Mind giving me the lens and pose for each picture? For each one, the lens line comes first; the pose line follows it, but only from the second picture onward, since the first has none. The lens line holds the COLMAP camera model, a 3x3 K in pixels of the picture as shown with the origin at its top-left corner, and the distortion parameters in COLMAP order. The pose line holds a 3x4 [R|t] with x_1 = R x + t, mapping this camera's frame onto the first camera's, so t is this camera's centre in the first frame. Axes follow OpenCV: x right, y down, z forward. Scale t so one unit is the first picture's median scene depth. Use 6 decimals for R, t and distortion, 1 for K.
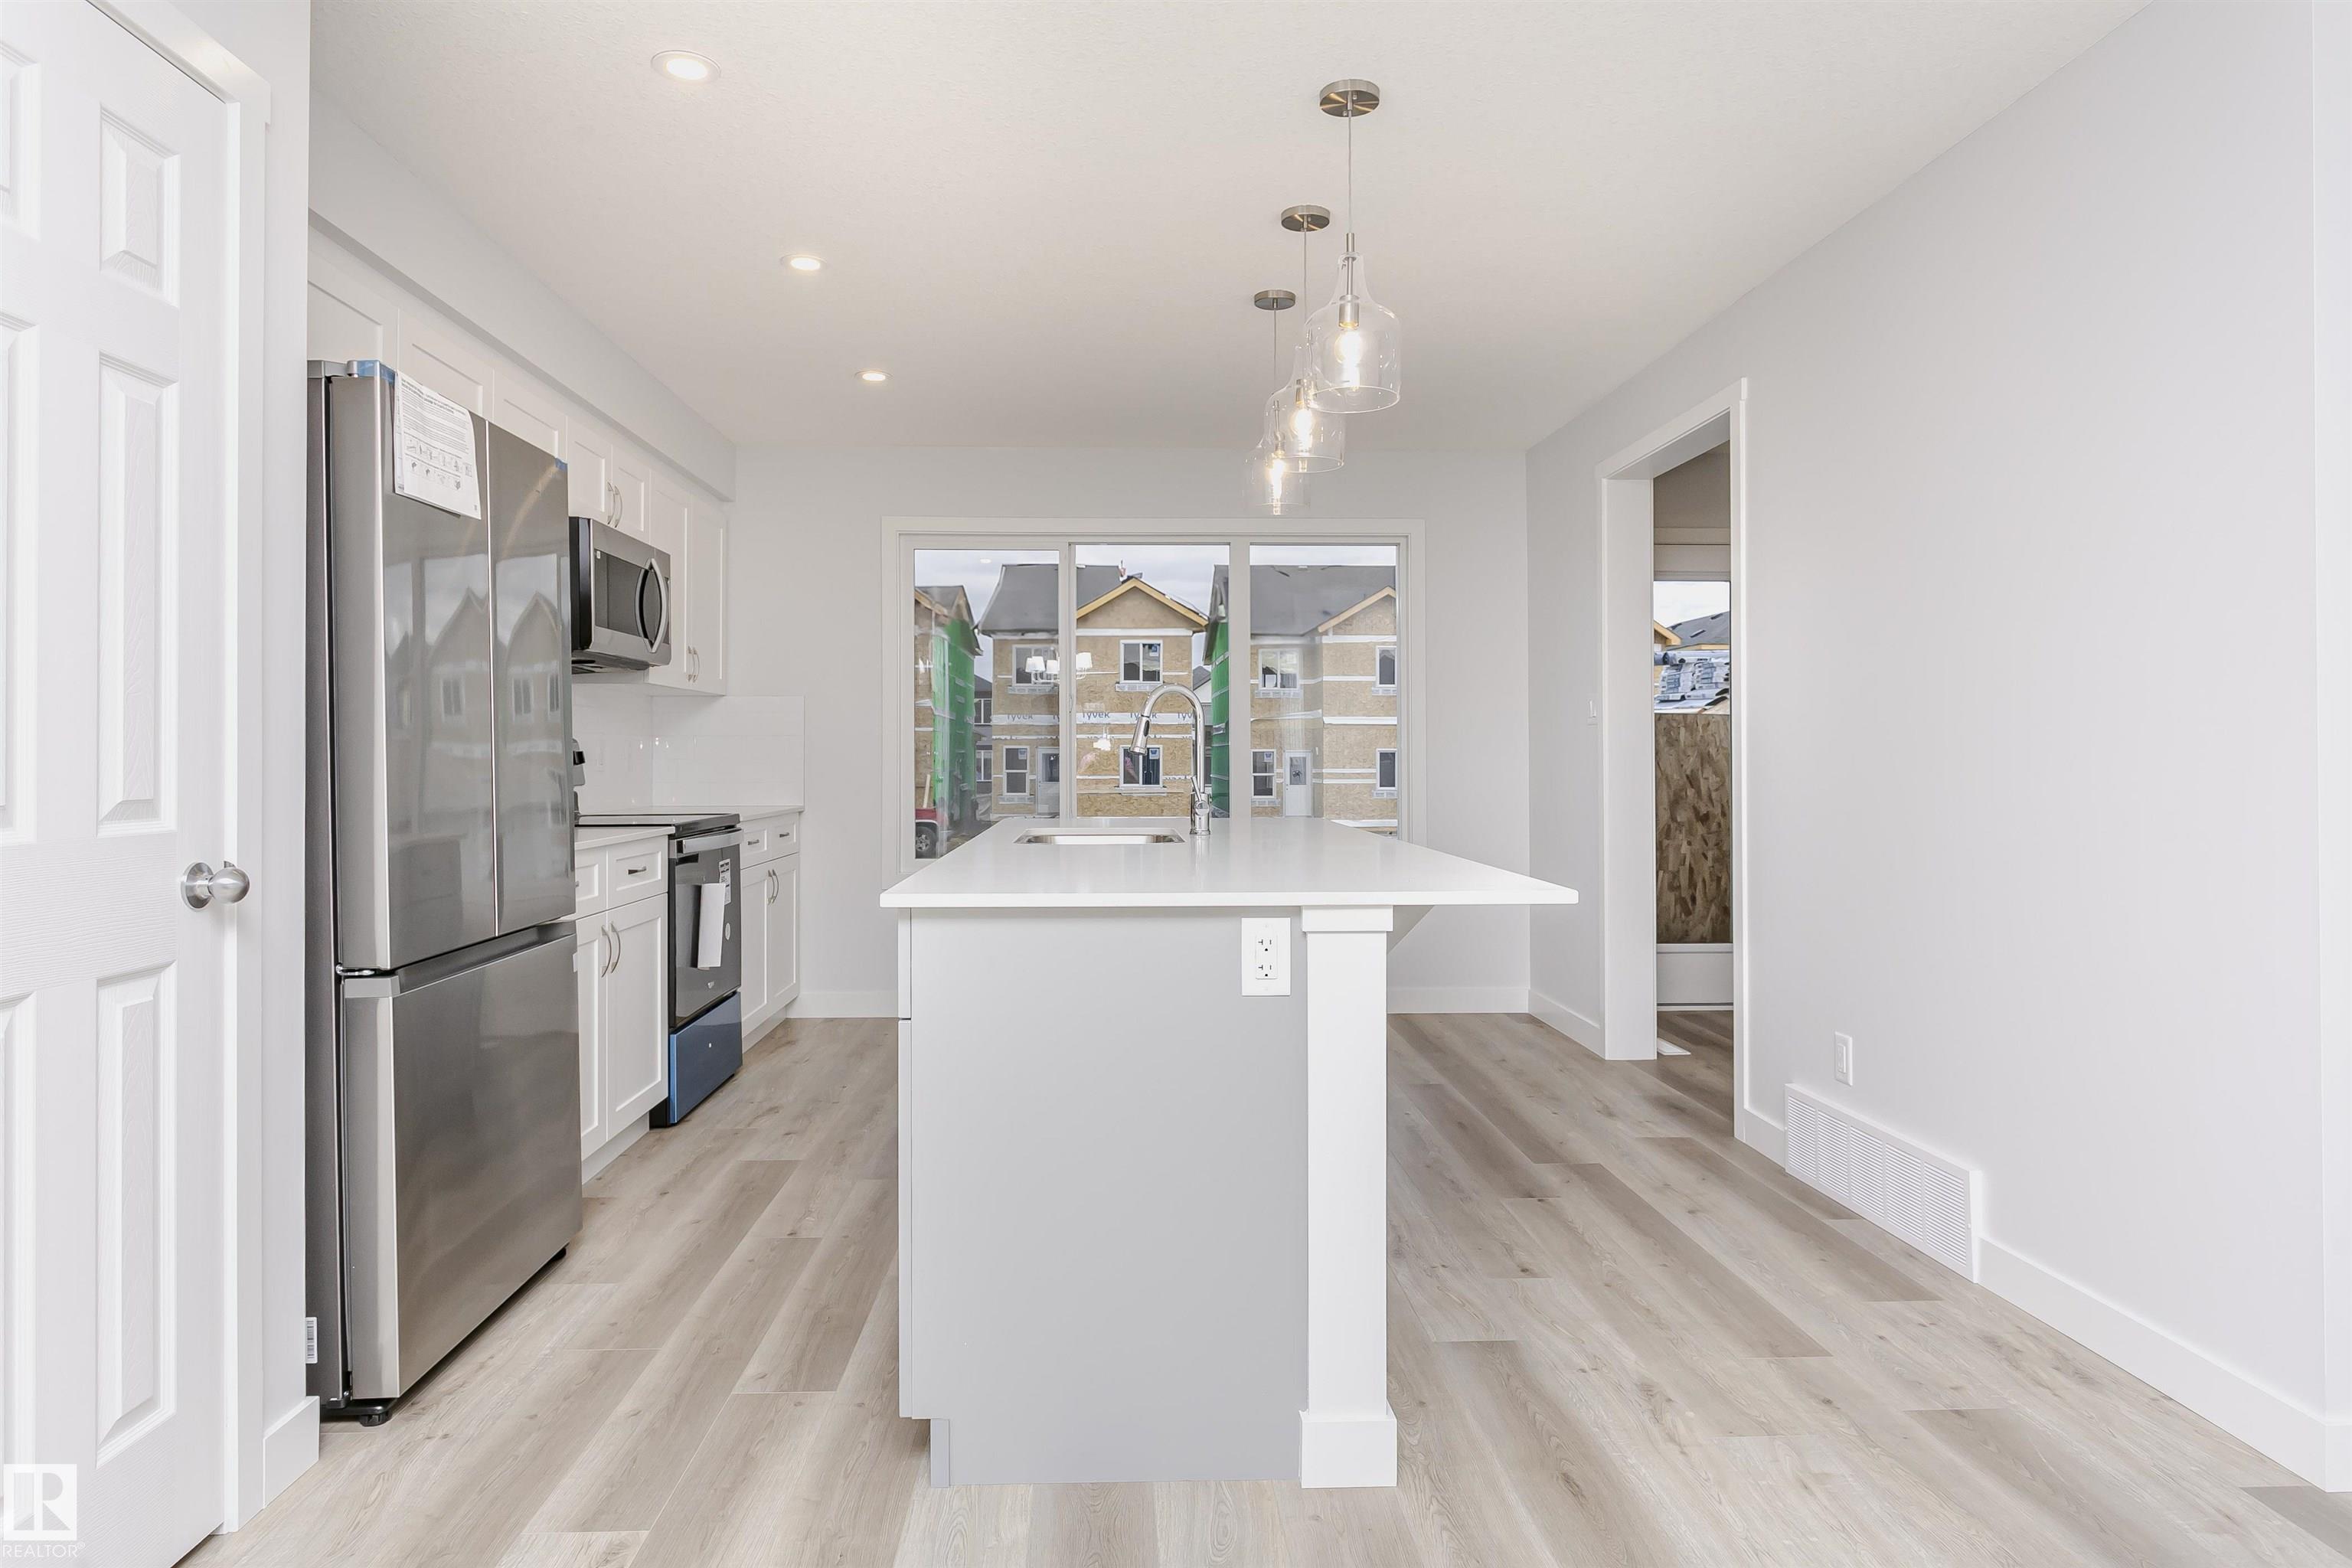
lens RADIAL K [[1382.6, 0, 1175.1], [0, 1382.6, 768.7], [0, 0, 1]] dist [0.005295, 0.001561]
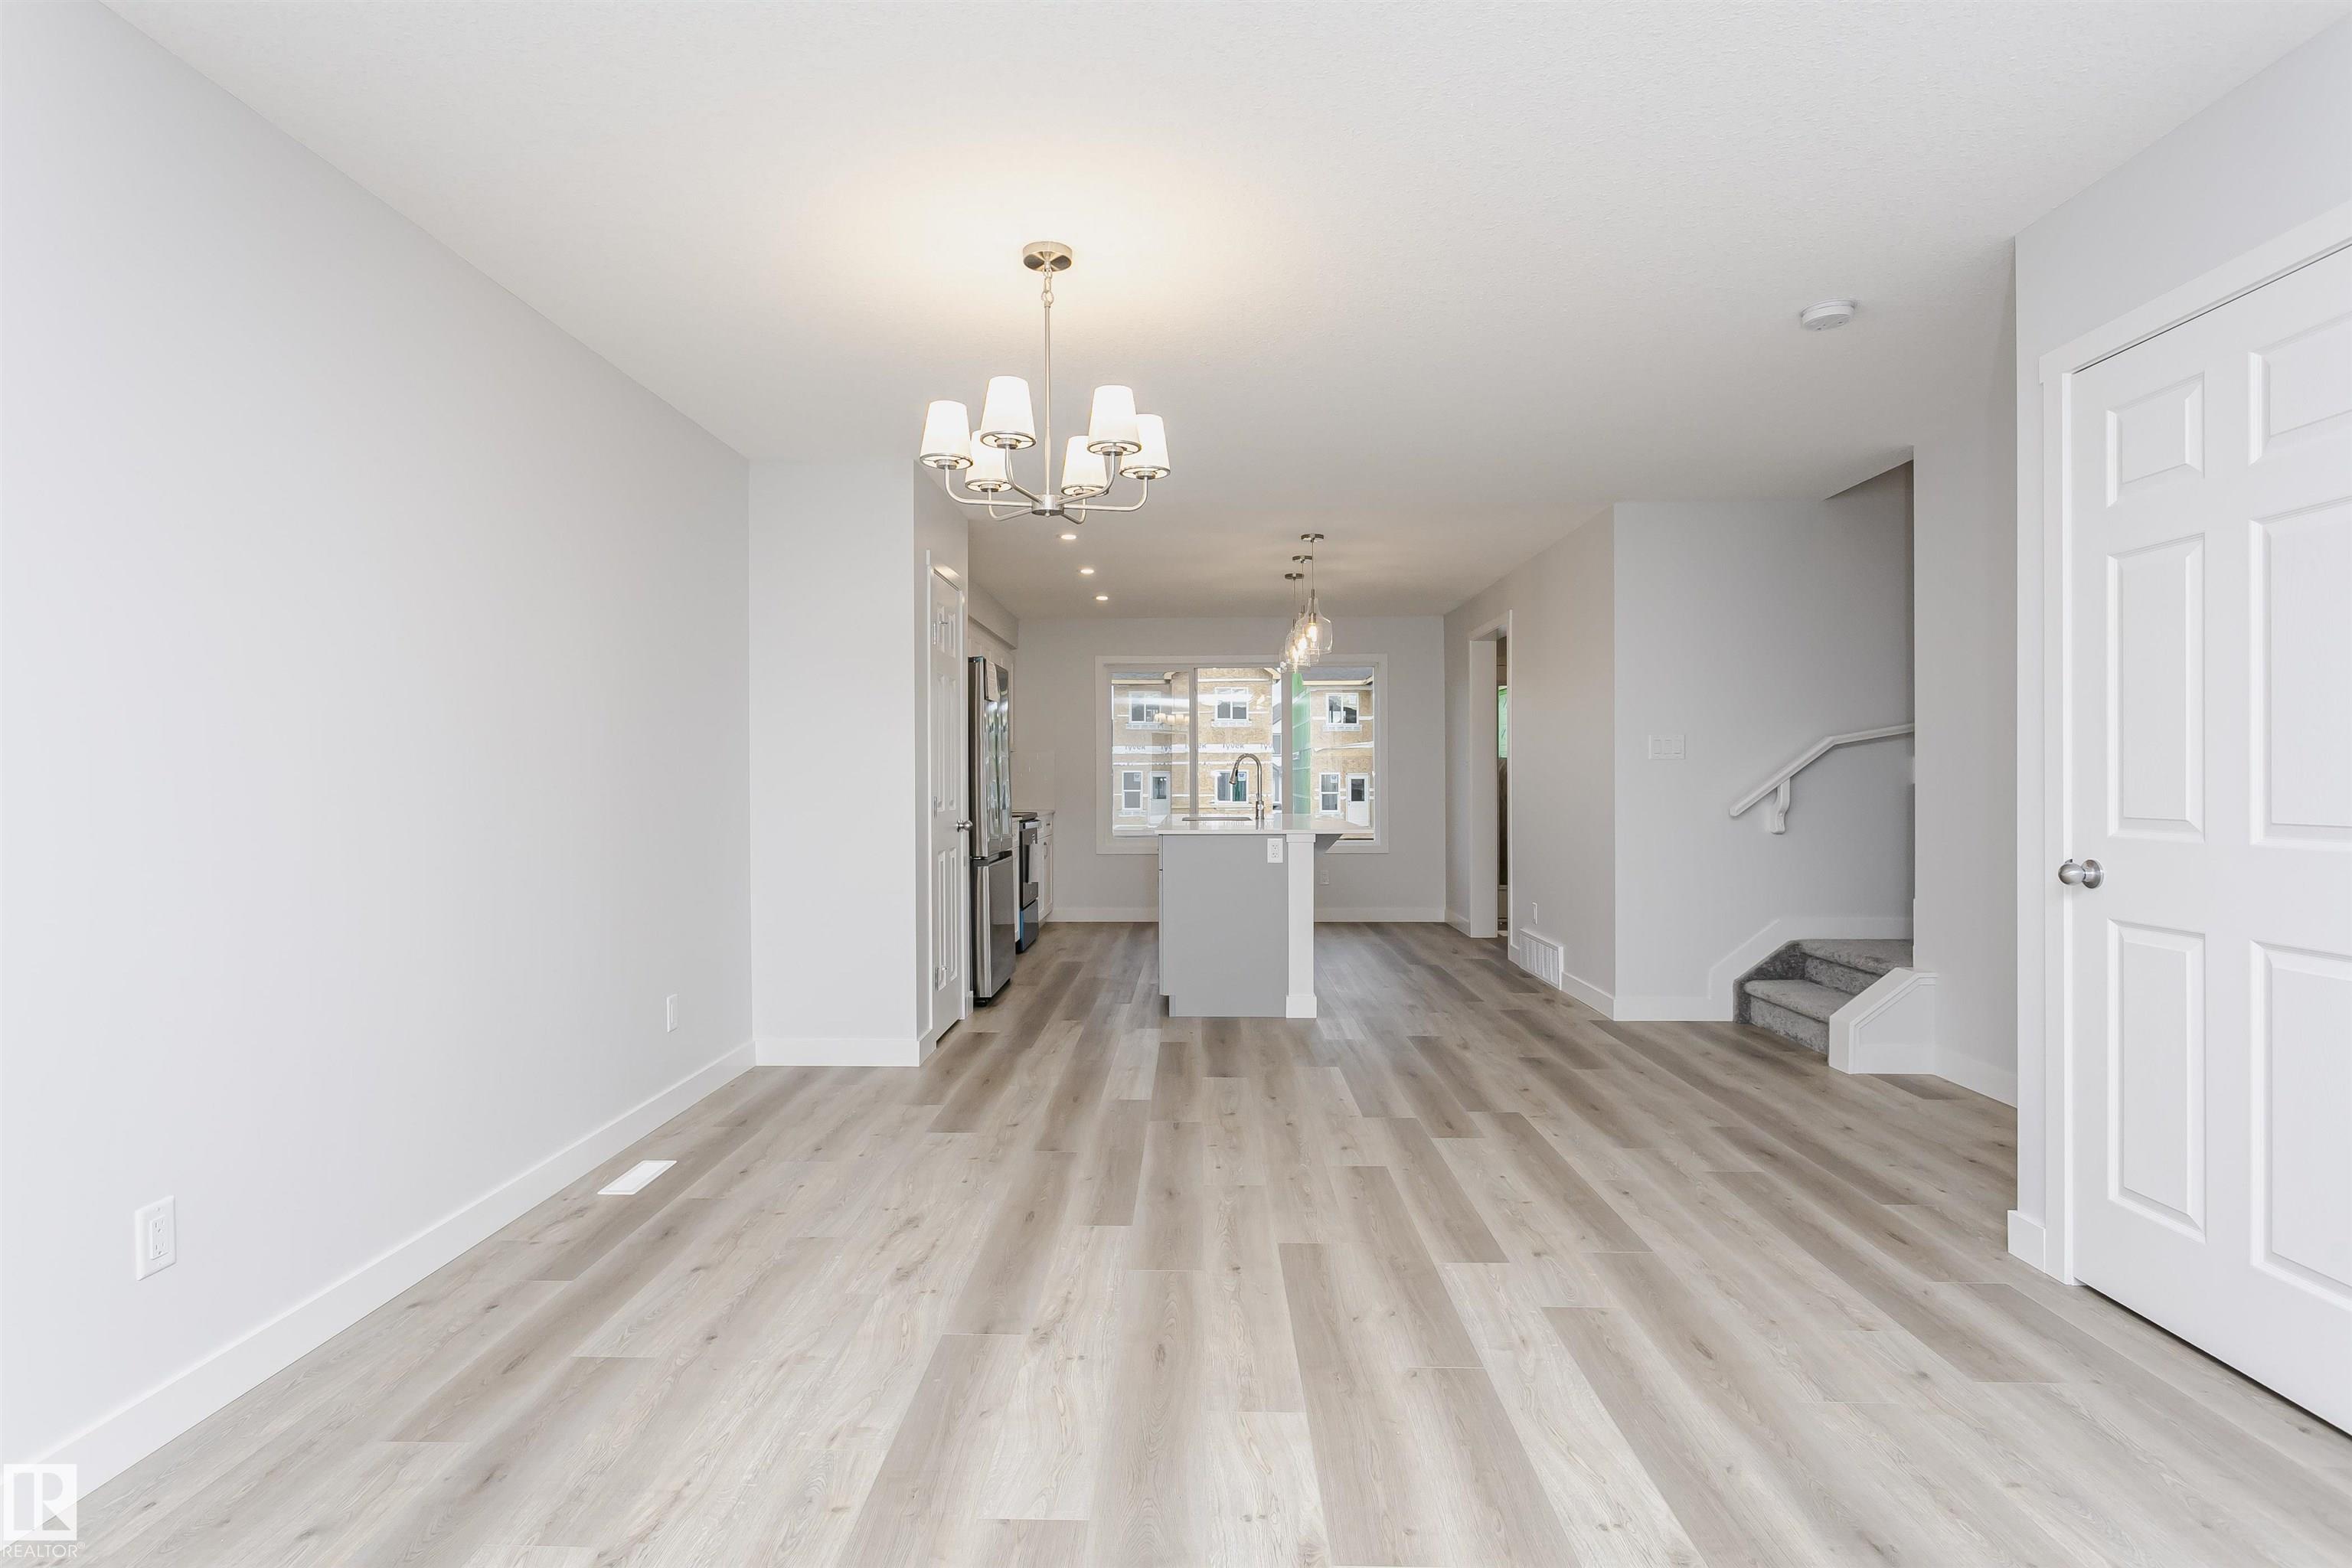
lens RADIAL K [[1300.4, 0, 1166.5], [0, 1300.4, 781.3], [0, 0, 1]] dist [-0.003843, 0.000266]
pose [[0.997288, -0.002559, -0.073552, 0.014206], [0.002178, 0.999984, -0.005260, -0.002563], [0.073564, 0.005086, 0.997278, -0.752125]]
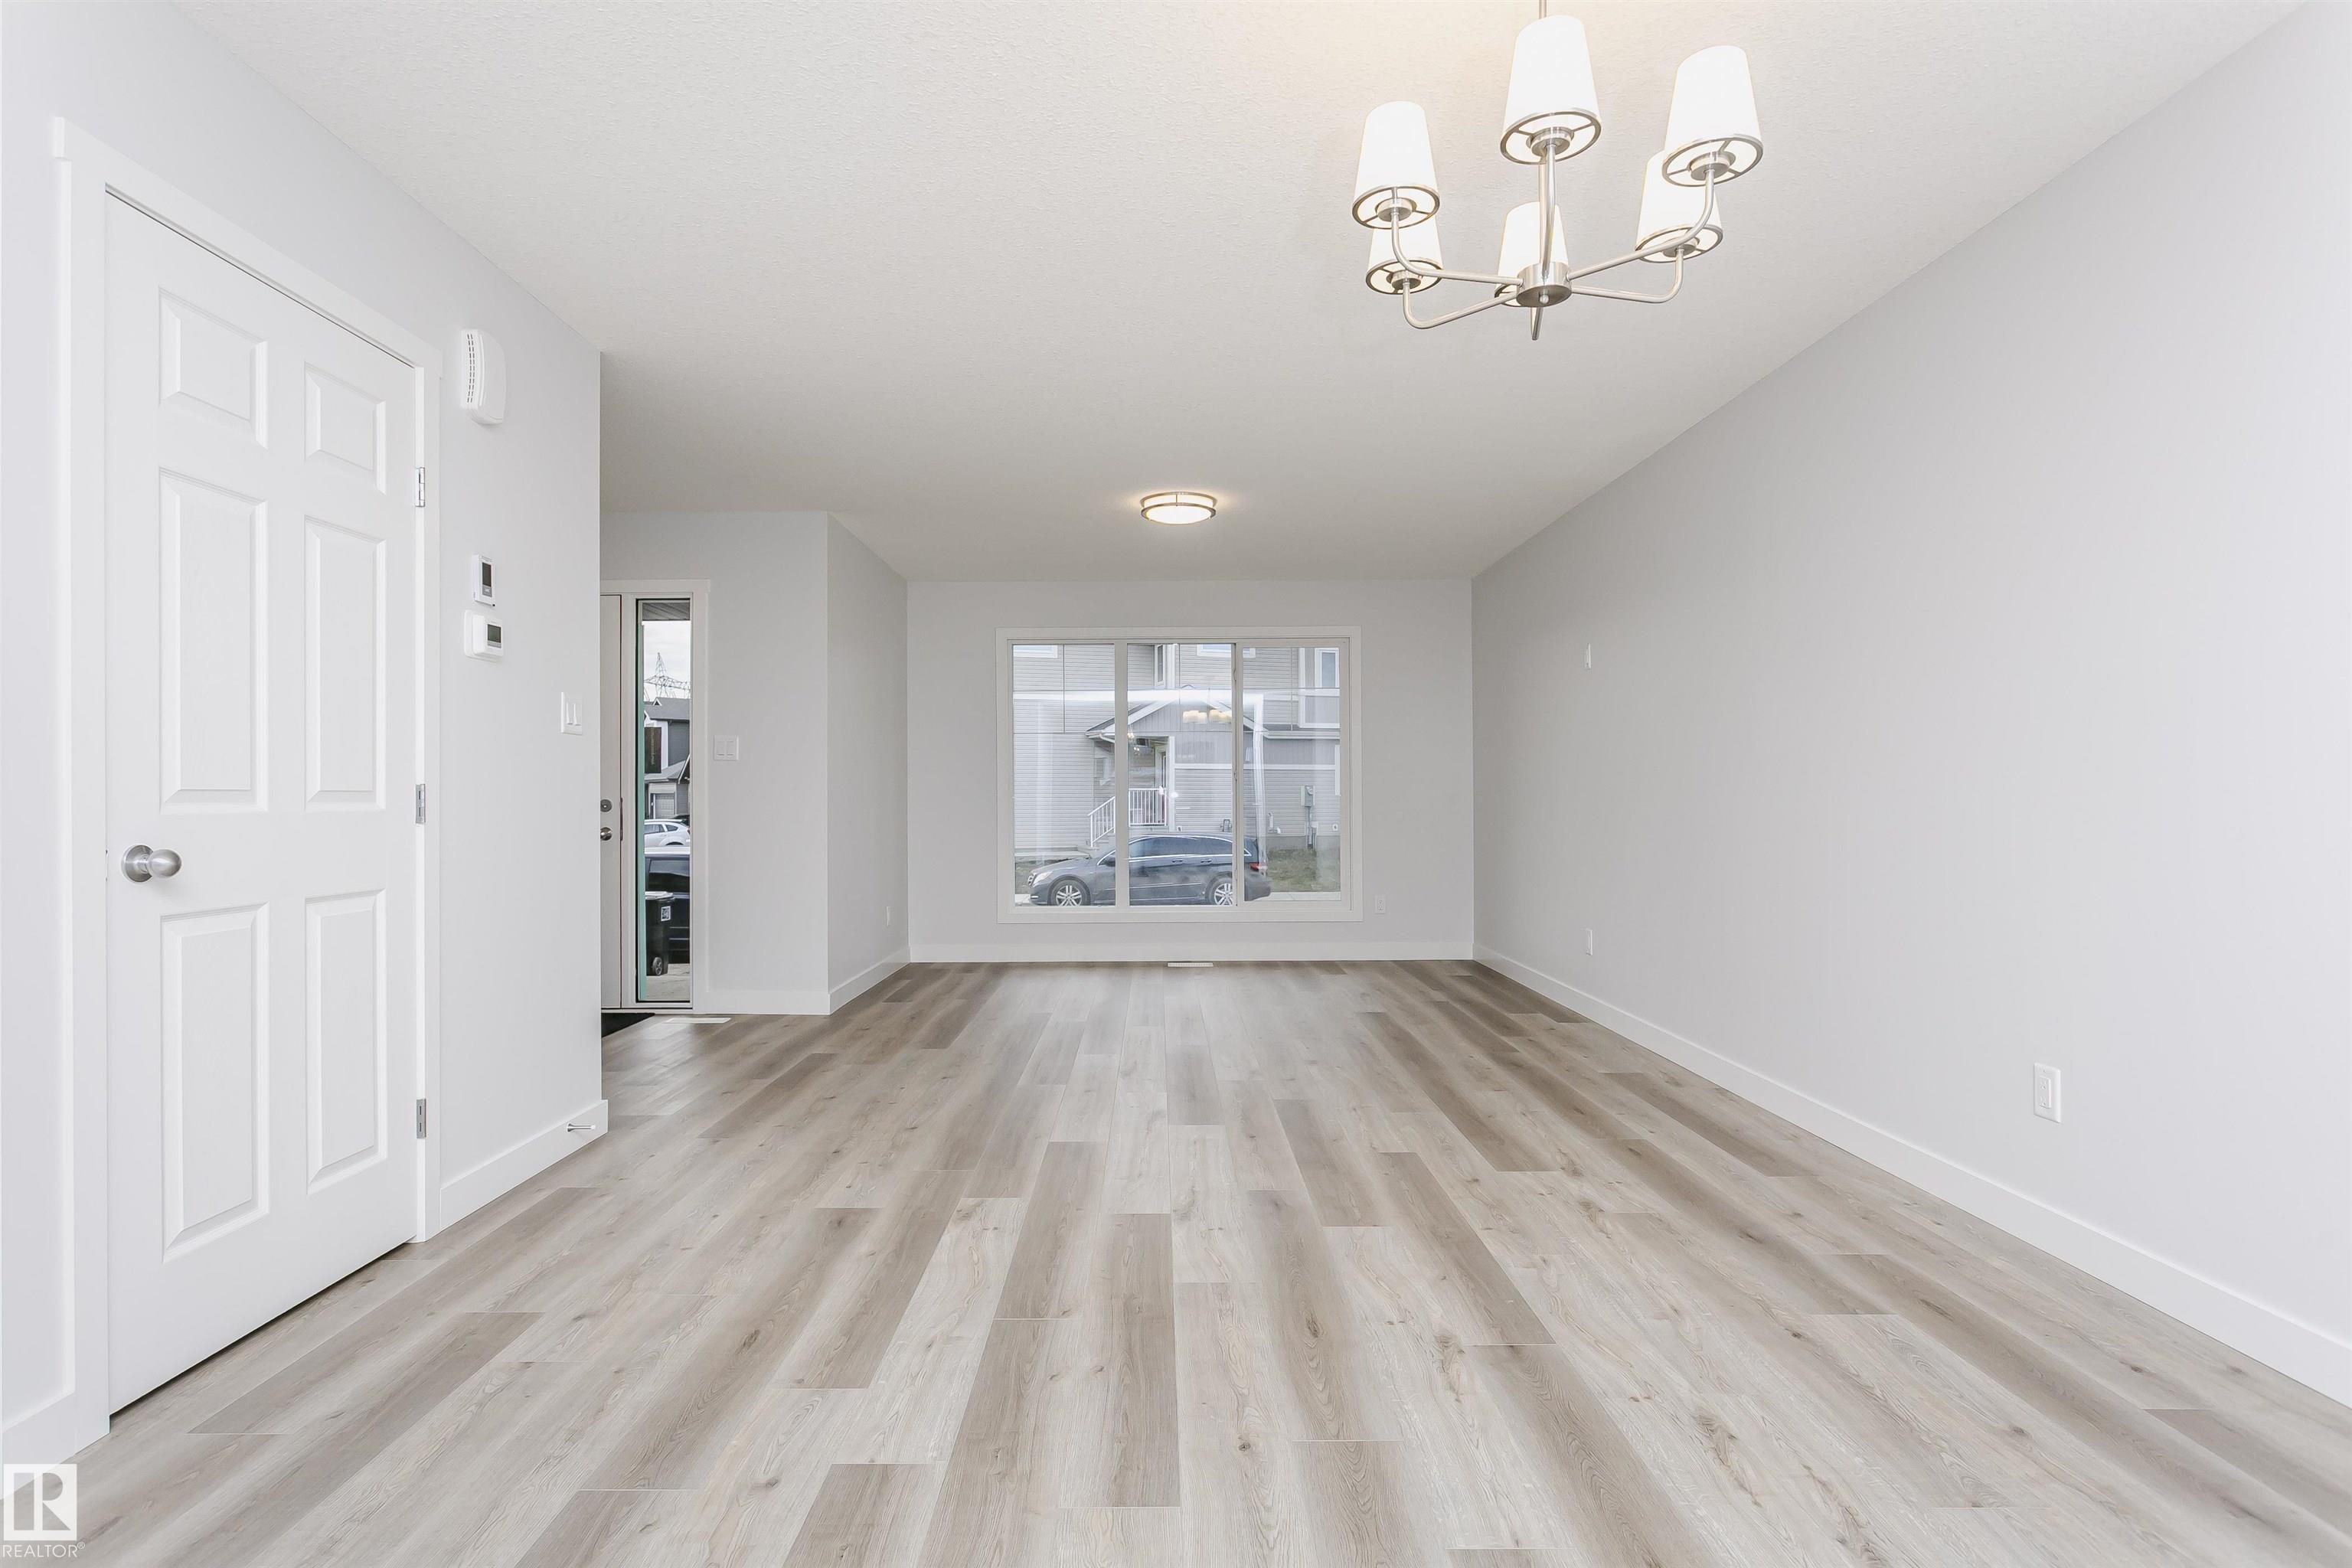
lens RADIAL K [[1300.4, 0, 1159.0], [0, 1300.4, 791.7], [0, 0, 1]] dist [-0.003843, 0.000266]
pose [[-0.998890, 0.004780, 0.046861, 0.005710], [0.004890, 0.999986, 0.002219, 0.018556], [-0.046849, 0.002445, -0.998899, 0.757103]]
